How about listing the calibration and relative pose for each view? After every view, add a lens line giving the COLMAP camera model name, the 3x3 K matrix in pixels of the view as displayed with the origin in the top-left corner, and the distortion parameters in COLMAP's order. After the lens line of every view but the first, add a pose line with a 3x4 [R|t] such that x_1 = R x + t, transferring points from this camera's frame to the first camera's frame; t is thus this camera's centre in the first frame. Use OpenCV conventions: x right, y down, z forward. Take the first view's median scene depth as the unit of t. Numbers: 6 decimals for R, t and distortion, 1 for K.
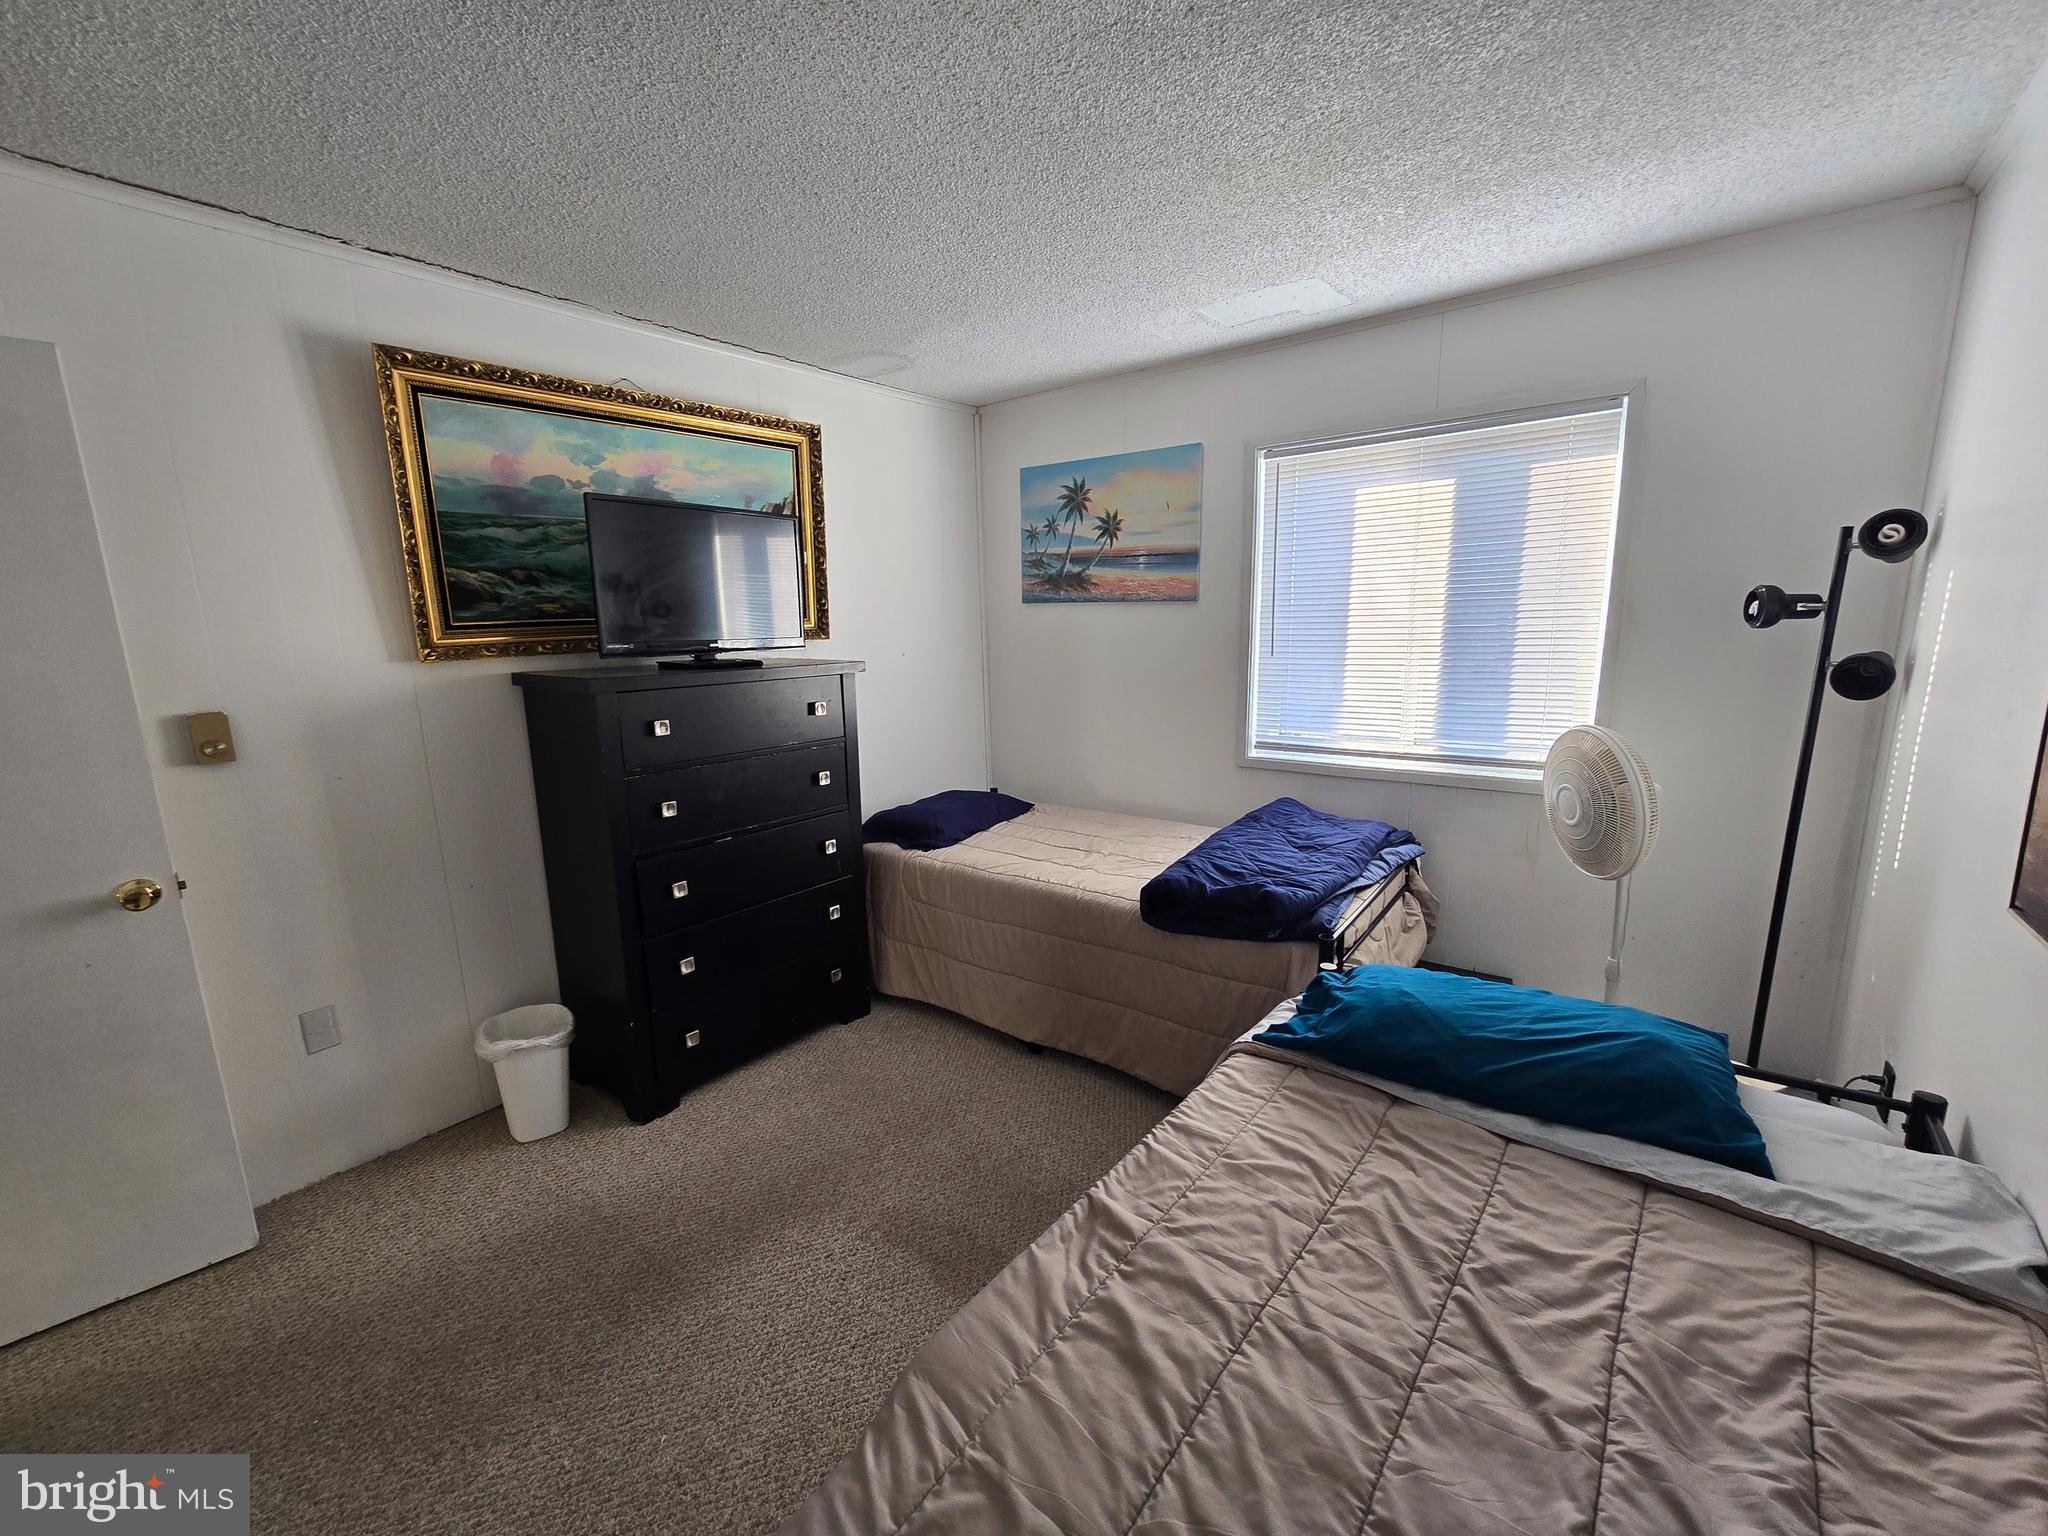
lens RADIAL K [[830.3, 0, 1024.0], [0, 830.3, 773.3], [0, 0, 1]] dist [-0.000332, -0.000612]
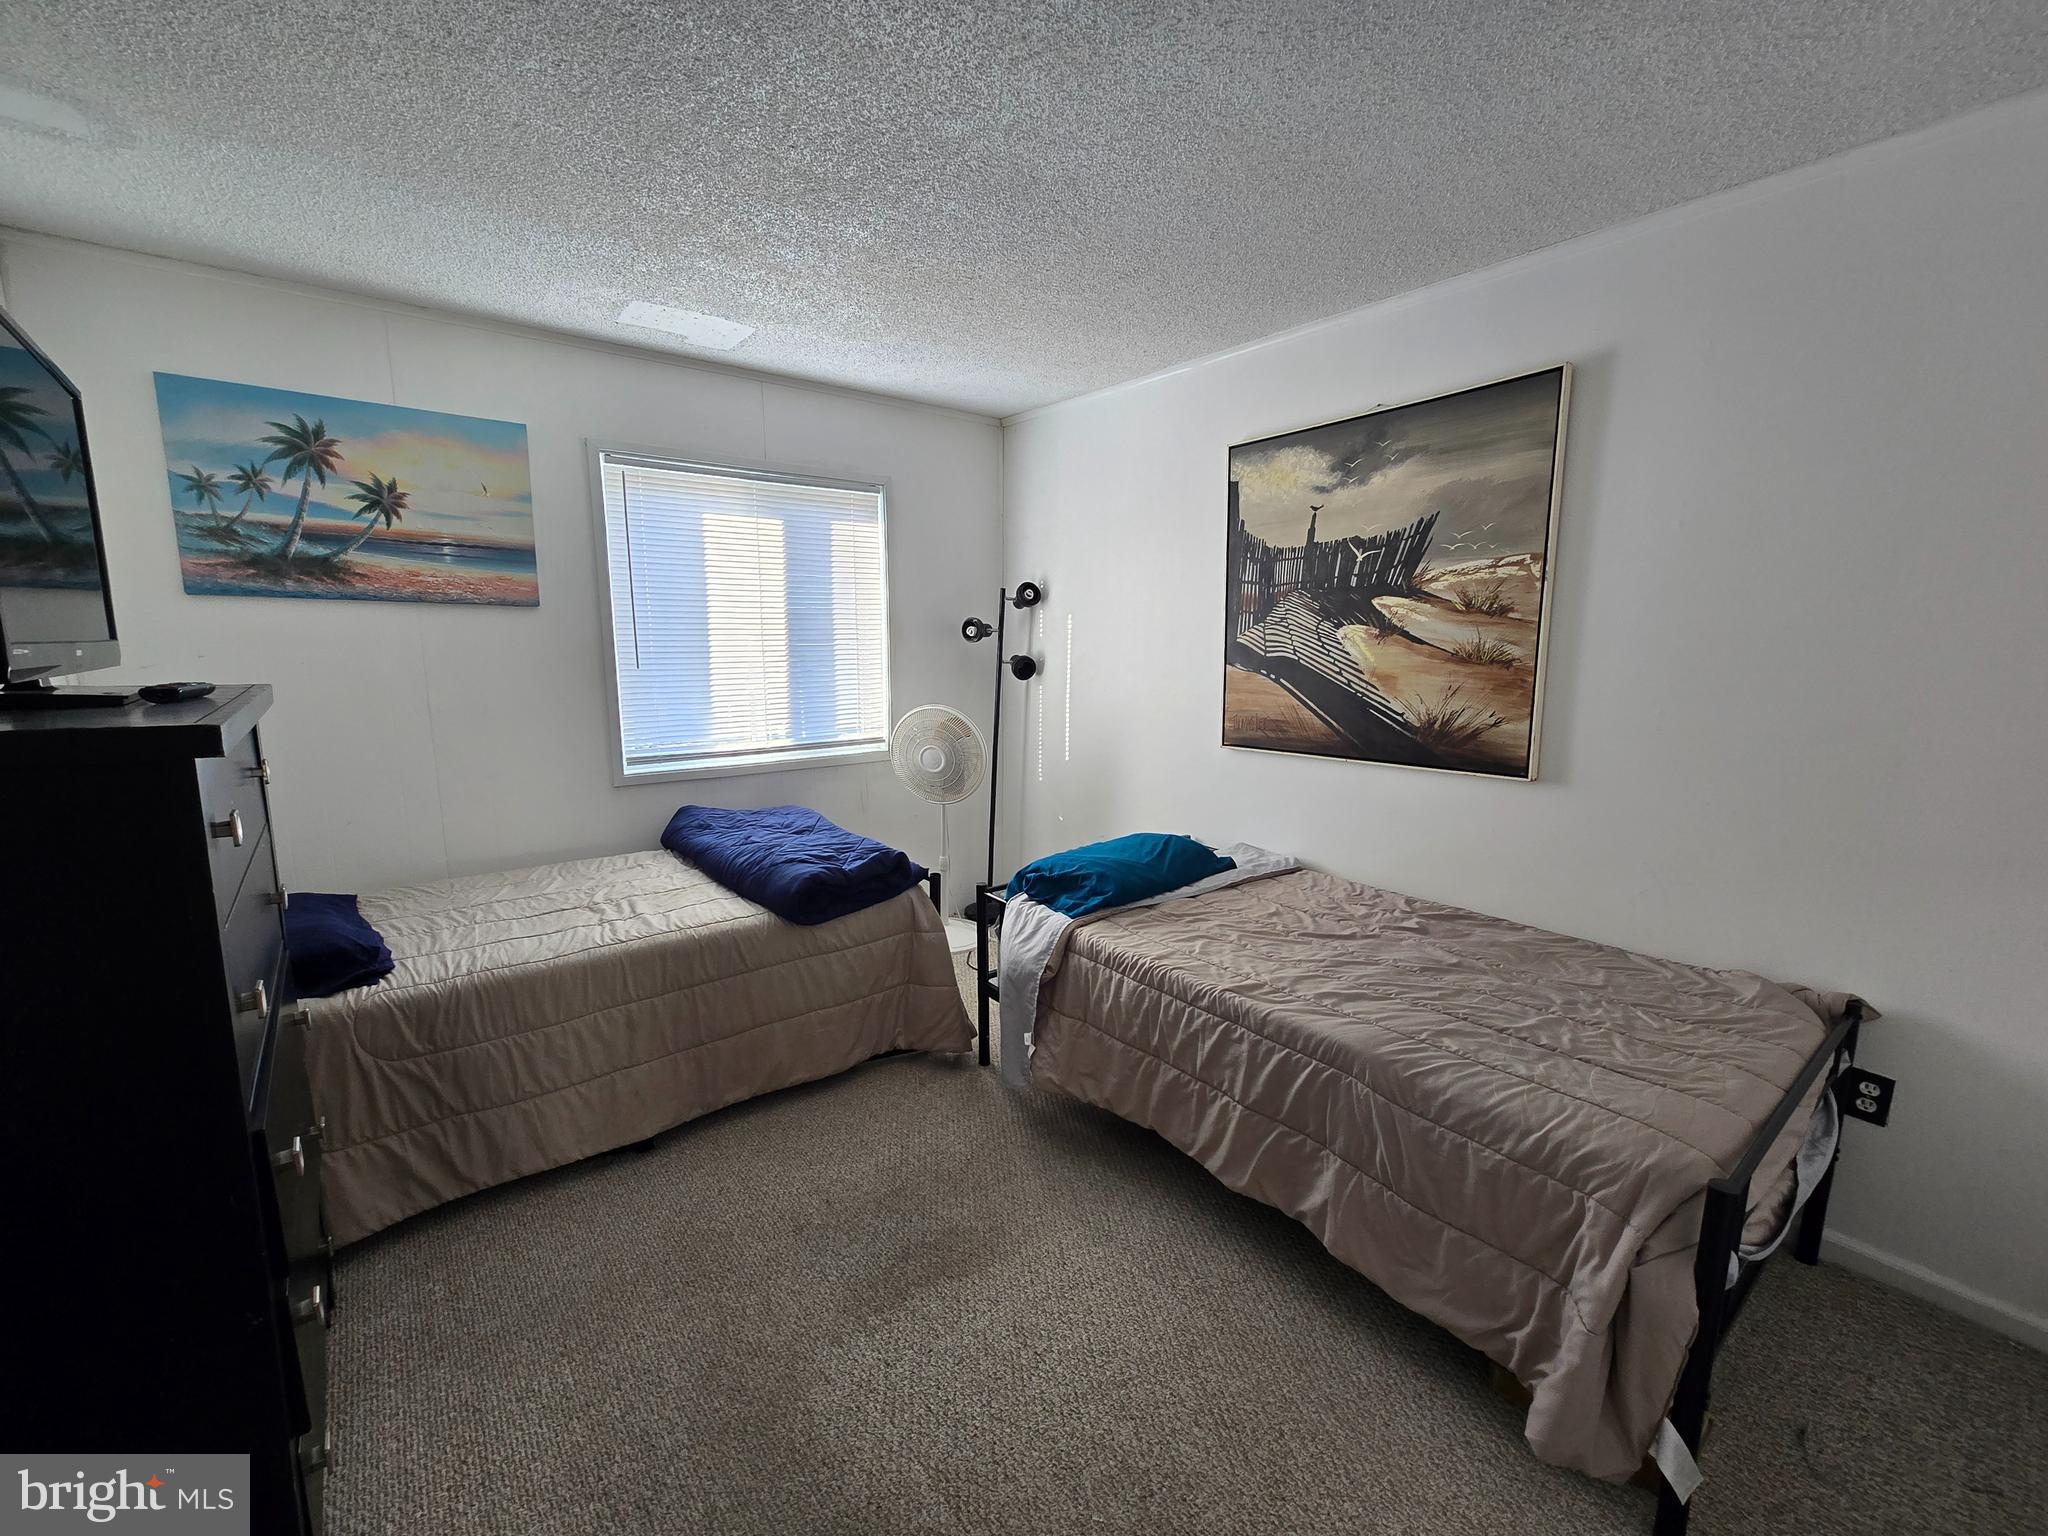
lens RADIAL K [[830.3, 0, 1020.6], [0, 830.3, 767.8], [0, 0, 1]] dist [-0.000332, -0.000612]
pose [[0.259868, -0.130750, 0.956751, -0.522163], [0.165472, 0.982165, 0.089278, -0.037896], [-0.951361, 0.135115, 0.276869, 0.311948]]
